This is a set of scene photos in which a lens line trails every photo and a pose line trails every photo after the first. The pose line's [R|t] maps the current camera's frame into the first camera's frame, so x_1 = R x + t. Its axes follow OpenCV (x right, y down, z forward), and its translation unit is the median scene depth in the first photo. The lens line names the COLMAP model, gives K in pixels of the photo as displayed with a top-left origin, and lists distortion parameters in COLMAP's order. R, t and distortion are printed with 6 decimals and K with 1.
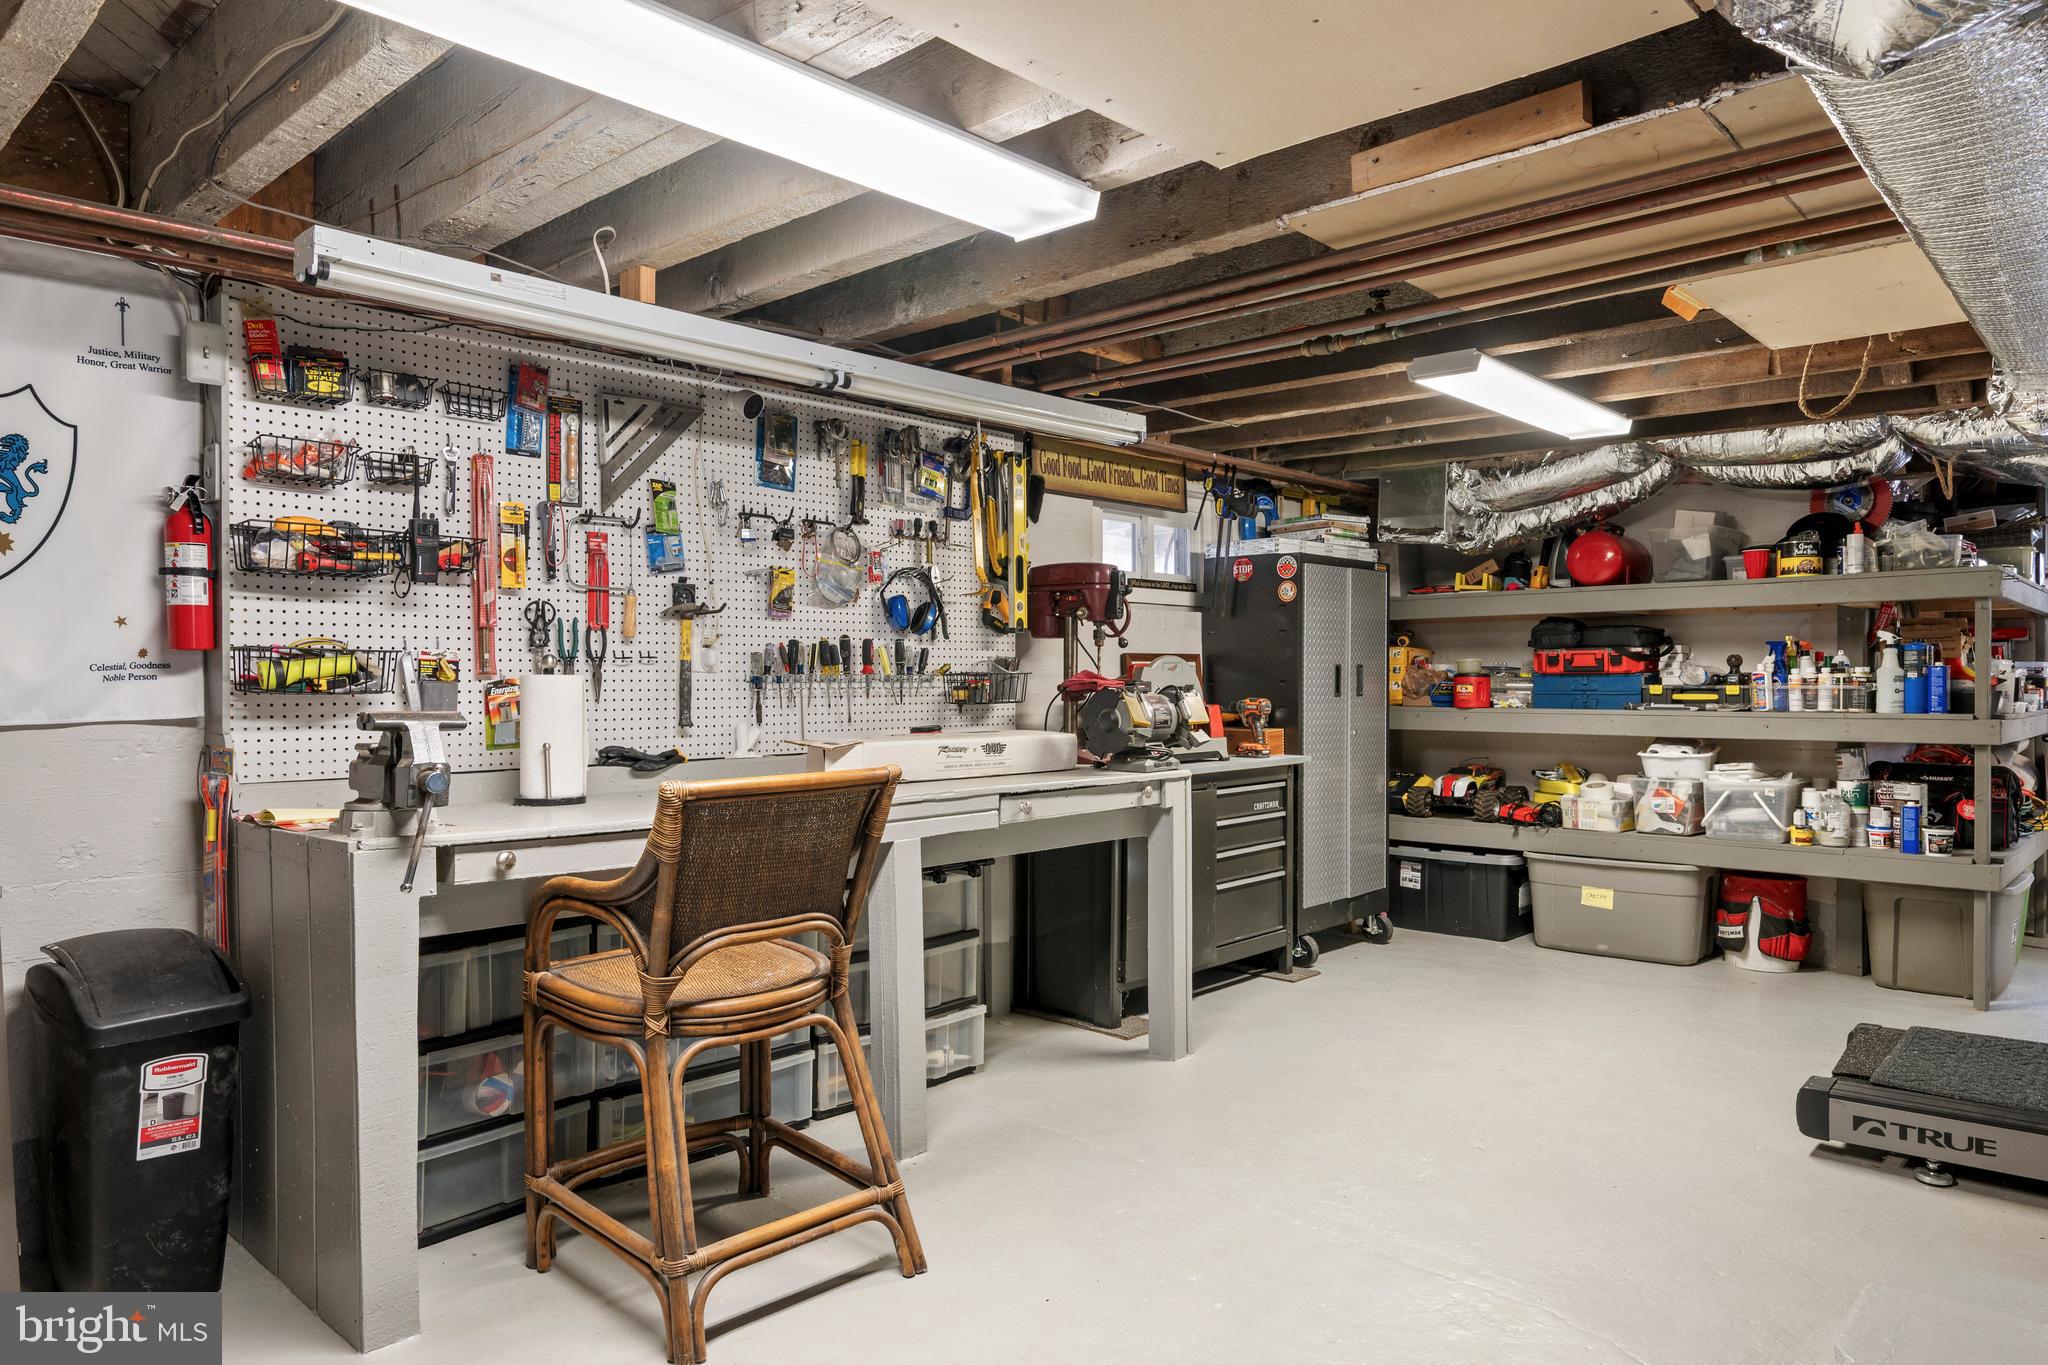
lens RADIAL K [[1305.1, 0, 1024.0], [0, 1305.1, 682.5], [0, 0, 1]] dist [0.000488, 0.000004]
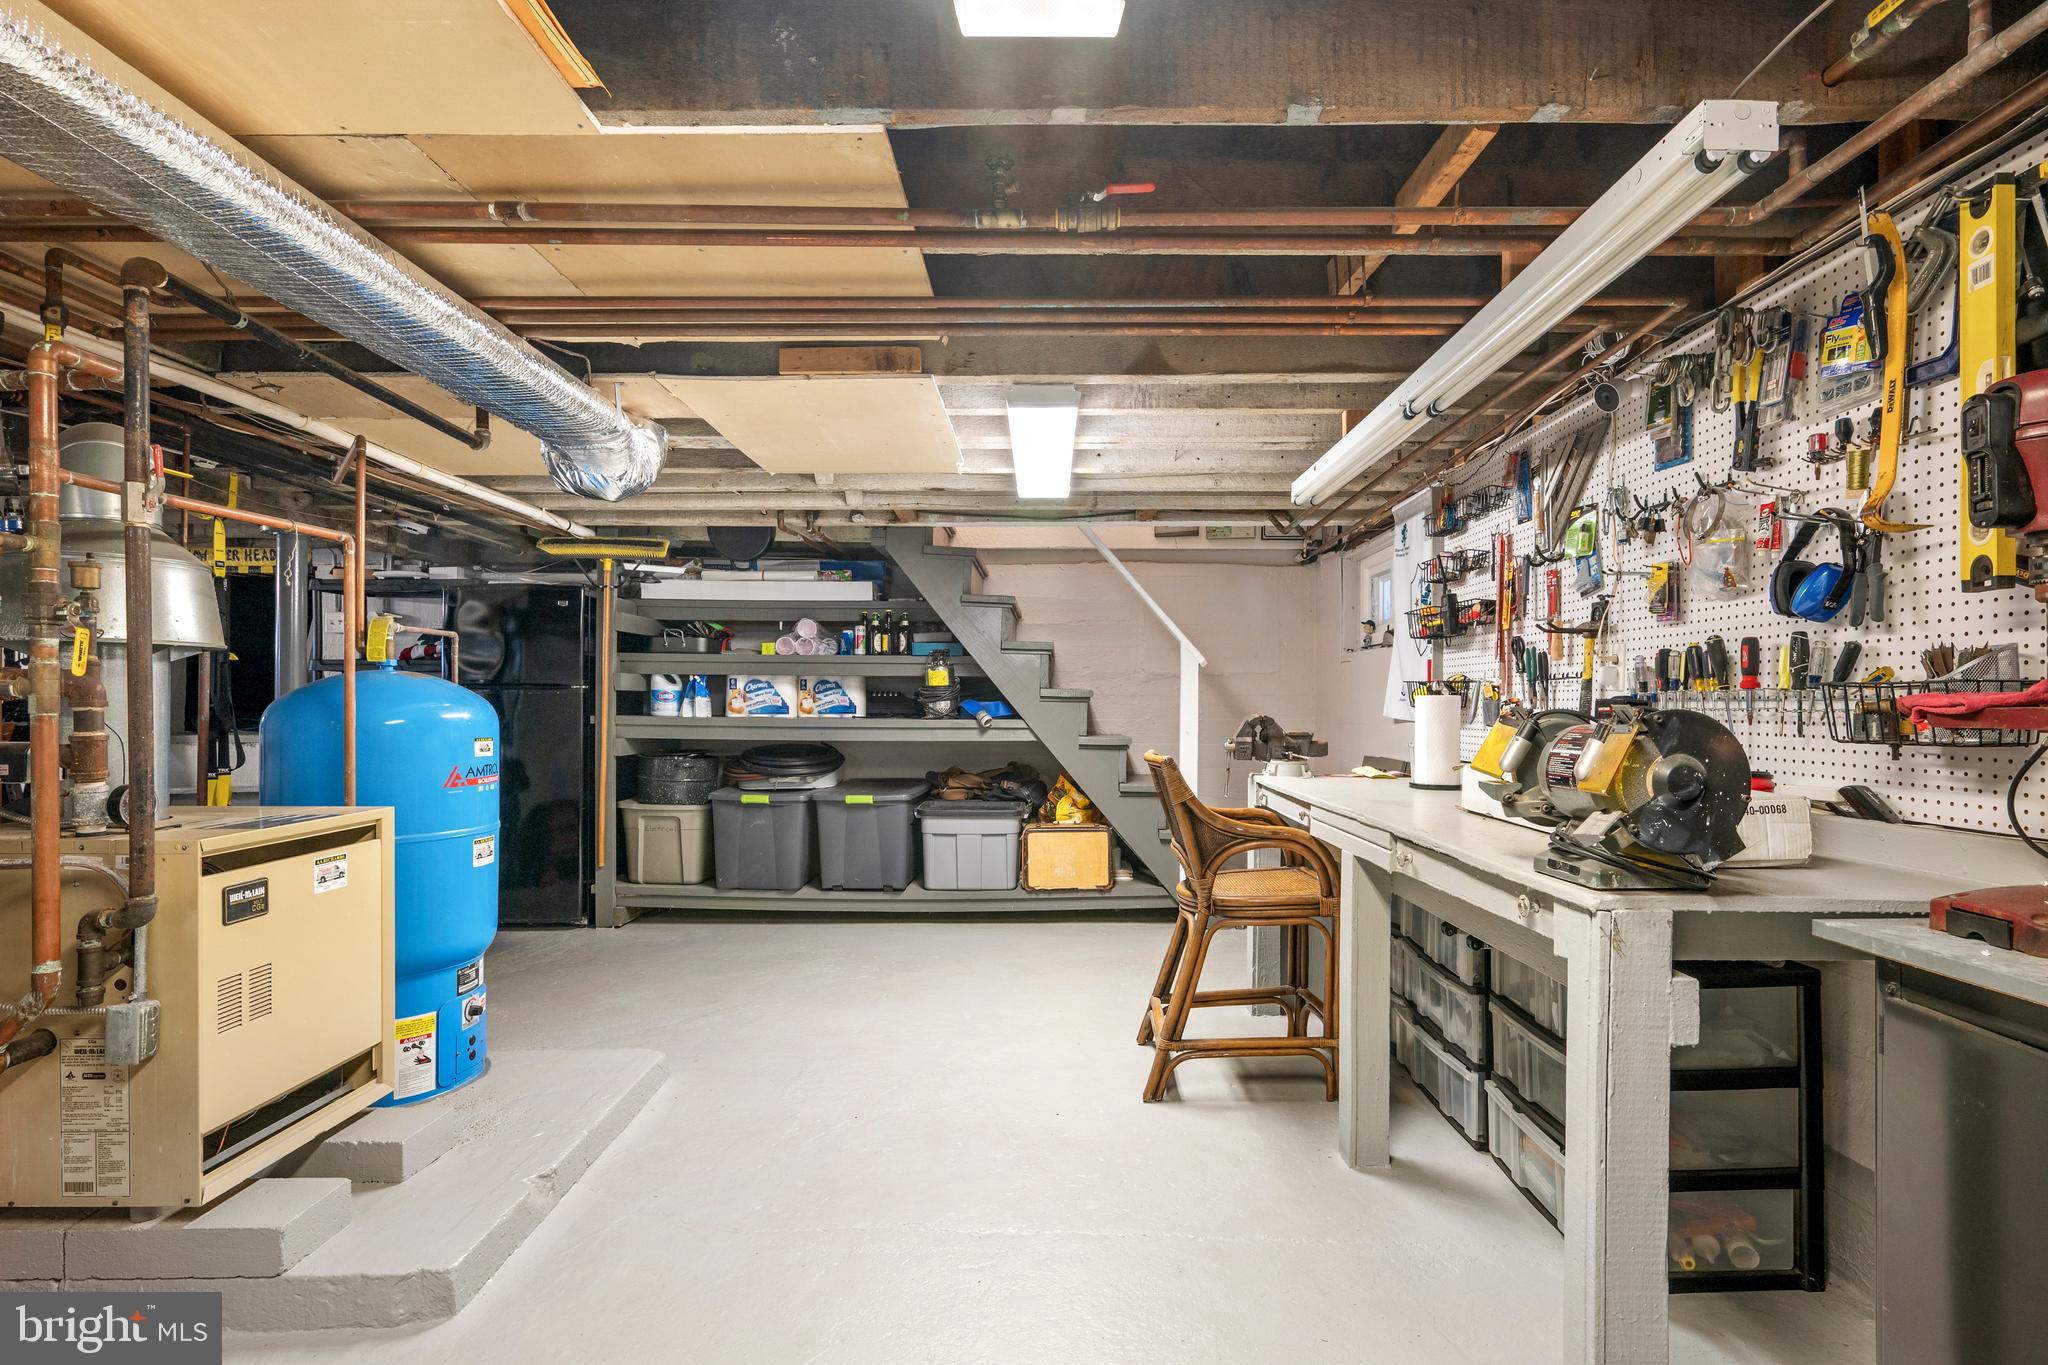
lens RADIAL K [[986.1, 0, 1030.1], [0, 986.1, 711.7], [0, 0, 1]] dist [0.000235, 0.000049]
pose [[-0.739607, 0.004572, -0.673024, 0.510800], [-0.001178, 0.999967, 0.008087, 0.002222], [0.673038, 0.006774, -0.739576, 1.132050]]
